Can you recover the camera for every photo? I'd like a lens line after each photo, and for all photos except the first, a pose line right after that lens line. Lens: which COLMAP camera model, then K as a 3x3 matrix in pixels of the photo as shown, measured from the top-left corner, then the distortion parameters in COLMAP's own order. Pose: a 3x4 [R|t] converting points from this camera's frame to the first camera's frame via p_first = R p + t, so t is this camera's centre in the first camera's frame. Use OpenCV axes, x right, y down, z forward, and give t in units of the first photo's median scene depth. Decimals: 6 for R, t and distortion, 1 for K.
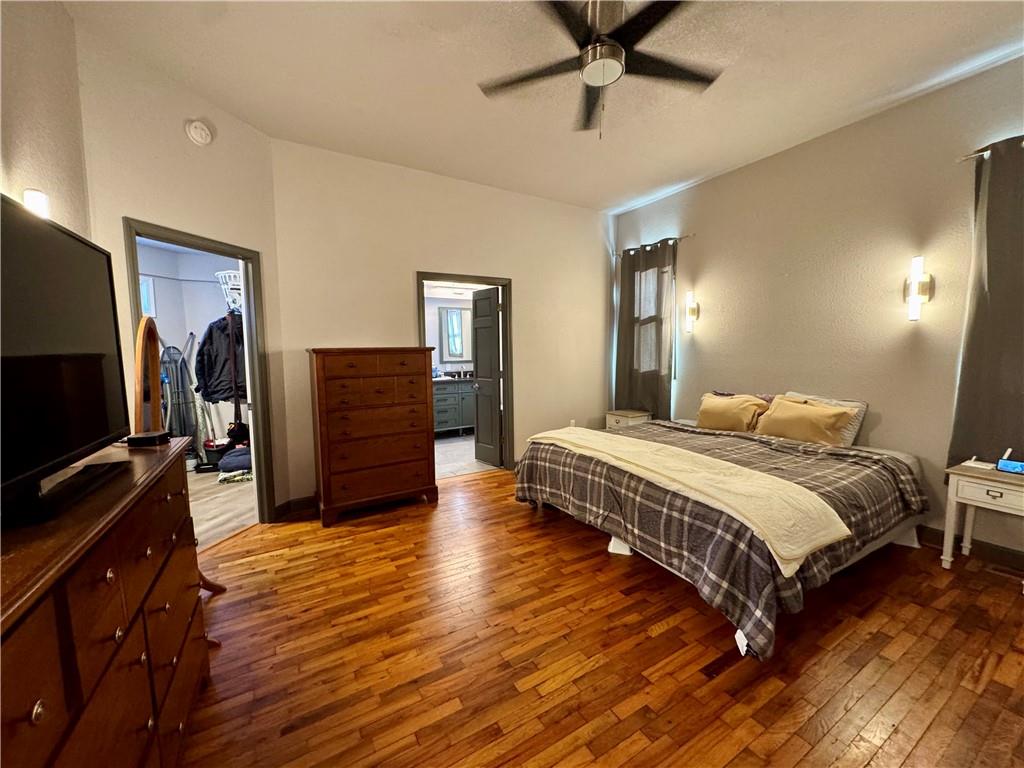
lens RADIAL K [[403.1, 0, 511.1], [0, 403.1, 385.0], [0, 0, 1]] dist [-0.001825, -0.000474]
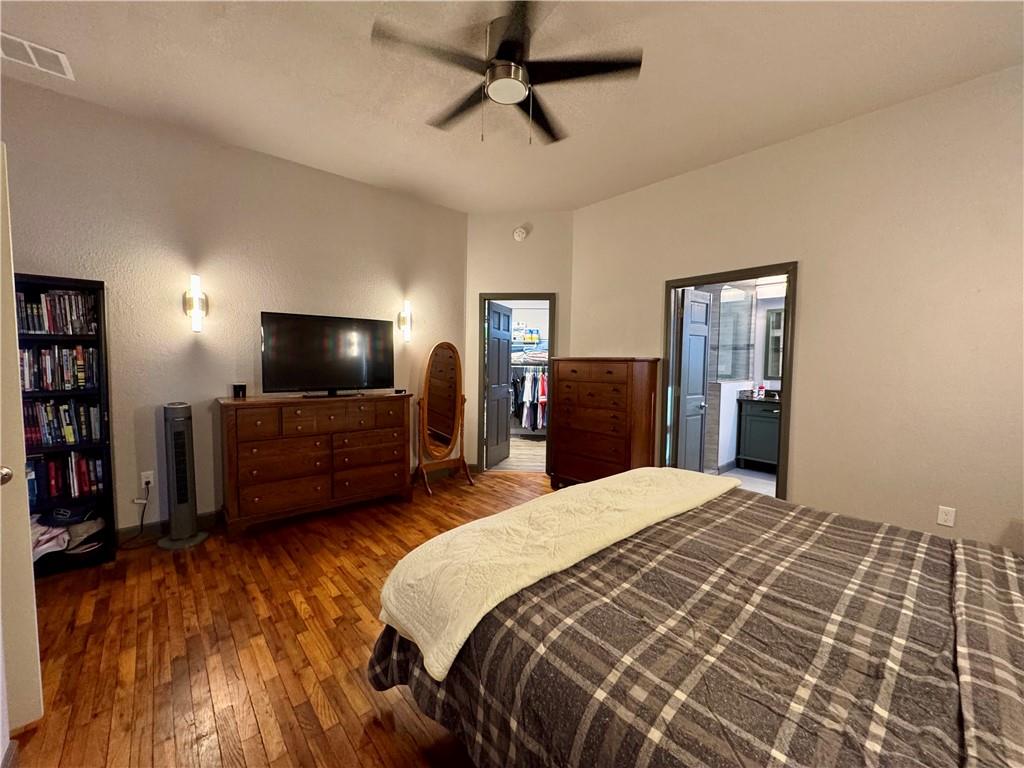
lens RADIAL K [[403.1, 0, 509.5], [0, 403.1, 383.7], [0, 0, 1]] dist [-0.001825, -0.000474]
pose [[0.190849, 0.074775, -0.978767, 1.026505], [-0.104329, 0.992992, 0.055518, -0.073184], [0.976060, 0.091518, 0.197312, 0.692689]]
